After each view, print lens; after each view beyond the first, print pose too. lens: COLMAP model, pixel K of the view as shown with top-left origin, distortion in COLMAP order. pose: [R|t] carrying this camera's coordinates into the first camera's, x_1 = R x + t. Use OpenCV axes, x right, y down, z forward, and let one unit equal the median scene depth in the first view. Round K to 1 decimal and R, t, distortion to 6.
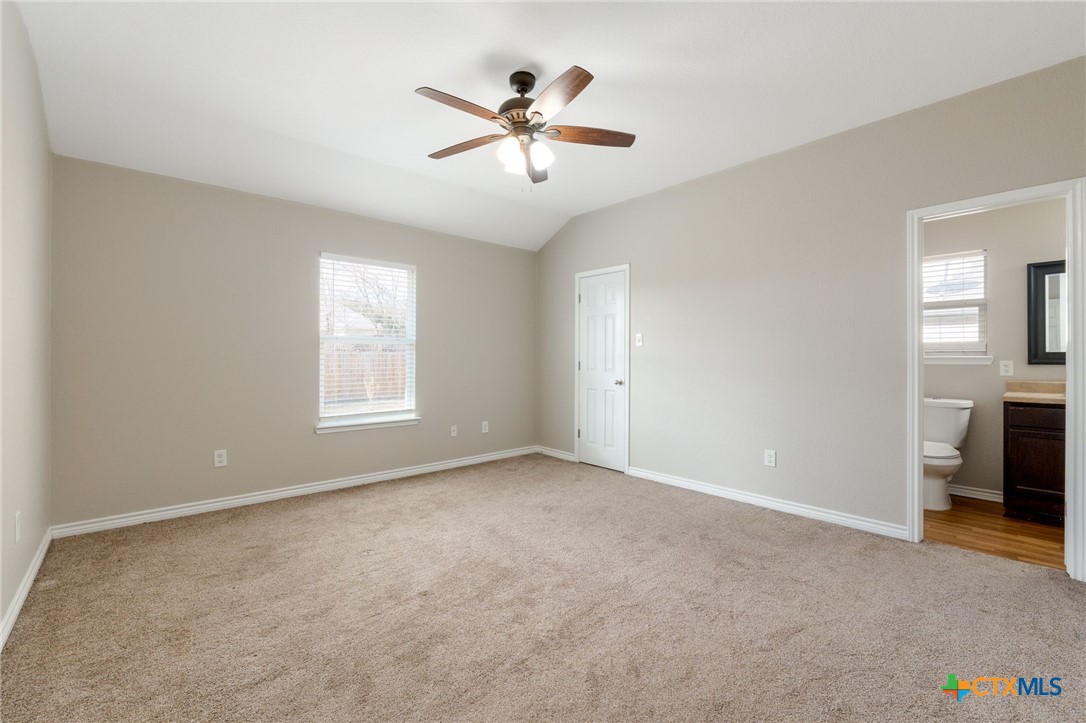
lens RADIAL K [[468.4, 0, 532.5], [0, 468.4, 355.9], [0, 0, 1]] dist [-0.003715, -0.000569]
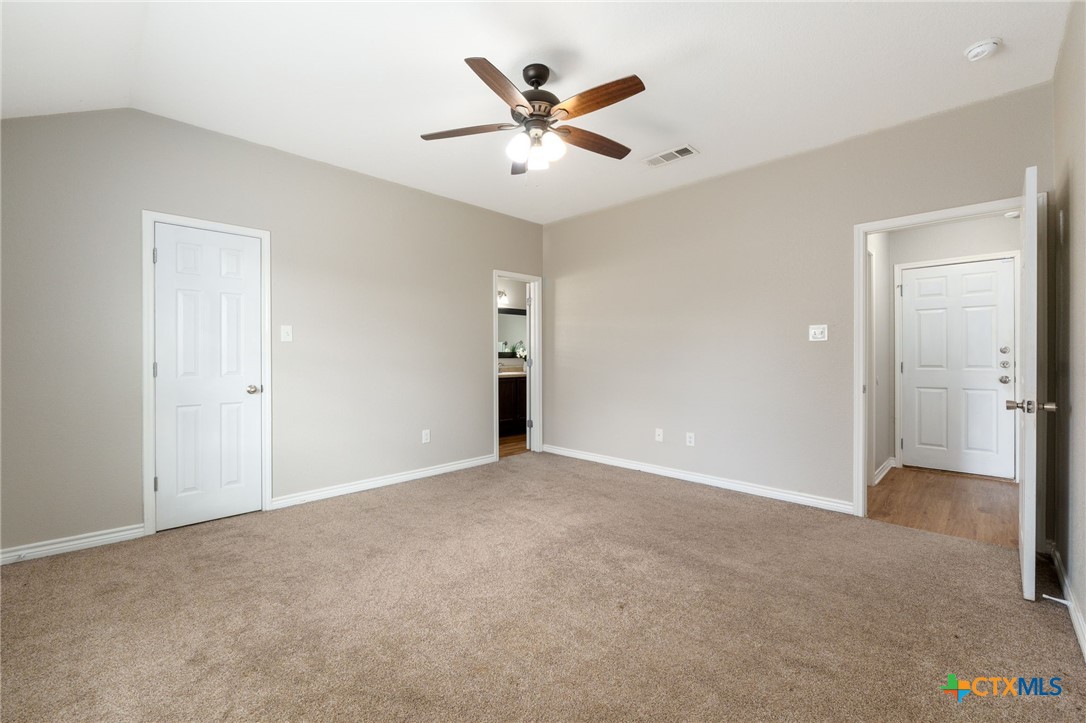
lens RADIAL K [[468.4, 0, 532.5], [0, 468.4, 355.9], [0, 0, 1]] dist [-0.003715, -0.000569]
pose [[-0.085307, -0.005043, 0.996342, -0.754980], [-0.005090, 0.999976, 0.004625, -0.002611], [-0.996342, -0.004677, -0.085331, 0.824074]]
